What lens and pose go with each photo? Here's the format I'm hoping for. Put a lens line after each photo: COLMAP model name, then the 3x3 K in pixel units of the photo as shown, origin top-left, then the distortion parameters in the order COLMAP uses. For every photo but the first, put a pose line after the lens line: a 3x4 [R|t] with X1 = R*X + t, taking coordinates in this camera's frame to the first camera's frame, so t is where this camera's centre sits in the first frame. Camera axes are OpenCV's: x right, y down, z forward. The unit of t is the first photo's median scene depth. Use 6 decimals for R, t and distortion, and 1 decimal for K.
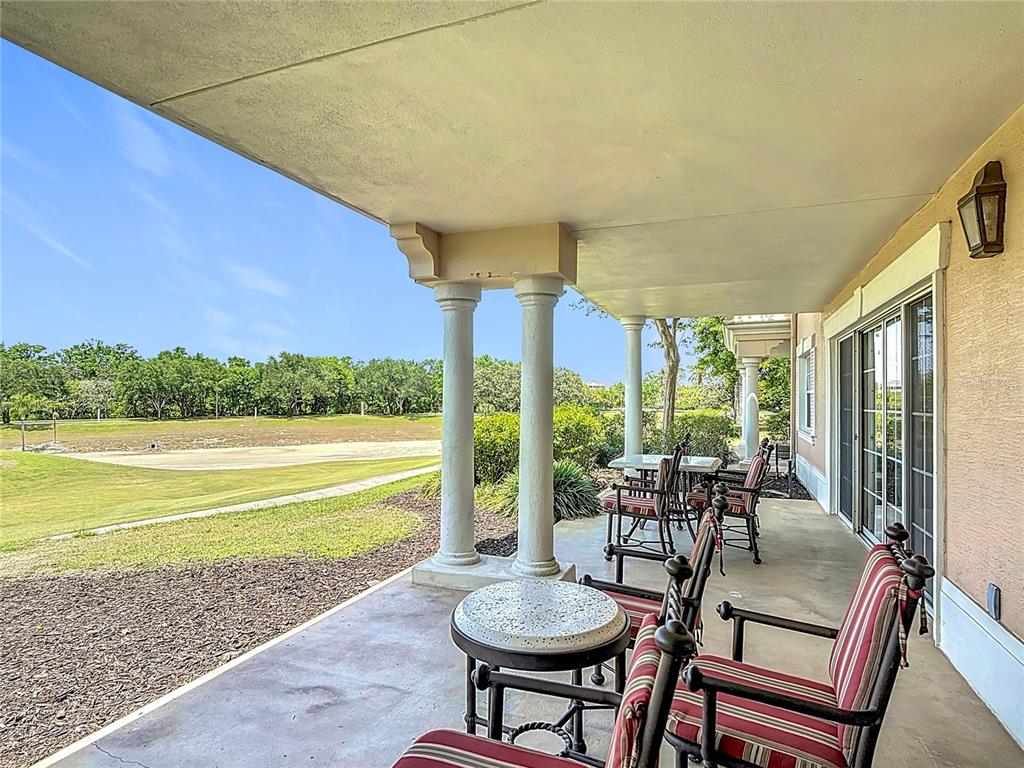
lens RADIAL K [[585.0, 0, 511.6], [0, 585.0, 390.7], [0, 0, 1]] dist [-0.000235, -0.001495]
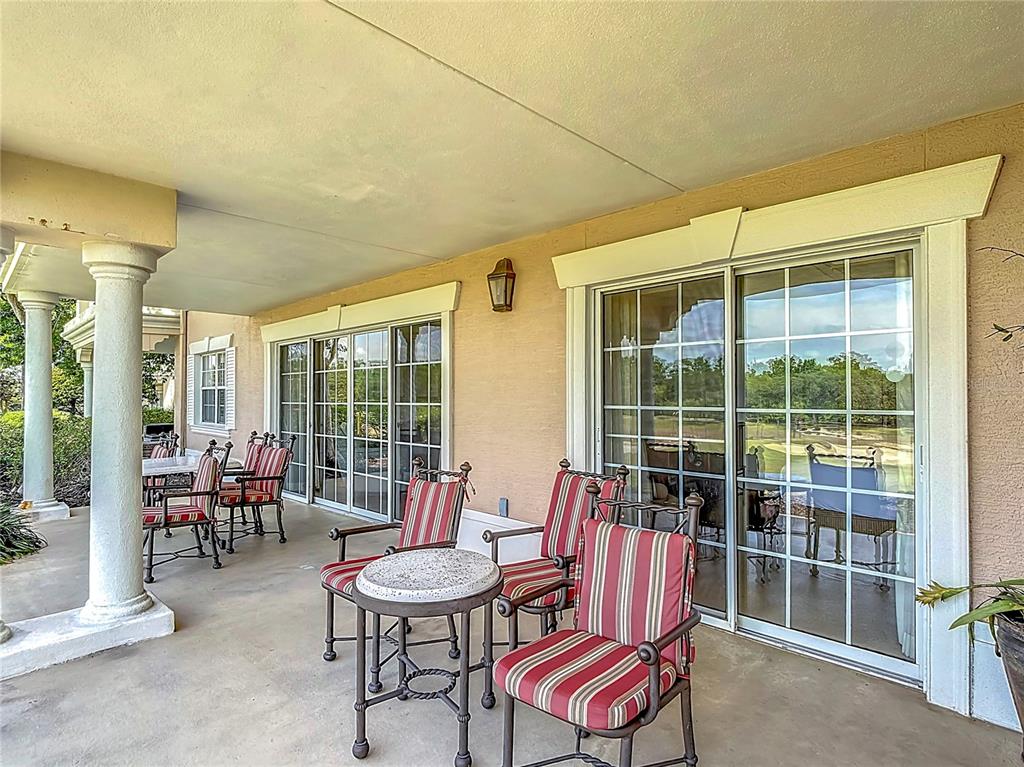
lens RADIAL K [[585.0, 0, 511.6], [0, 585.0, 390.2], [0, 0, 1]] dist [-0.000235, -0.001495]
pose [[0.361532, -0.001168, 0.932359, -0.517651], [-0.005311, 0.999980, 0.003312, -0.000440], [-0.932345, -0.006149, 0.361518, 0.217884]]
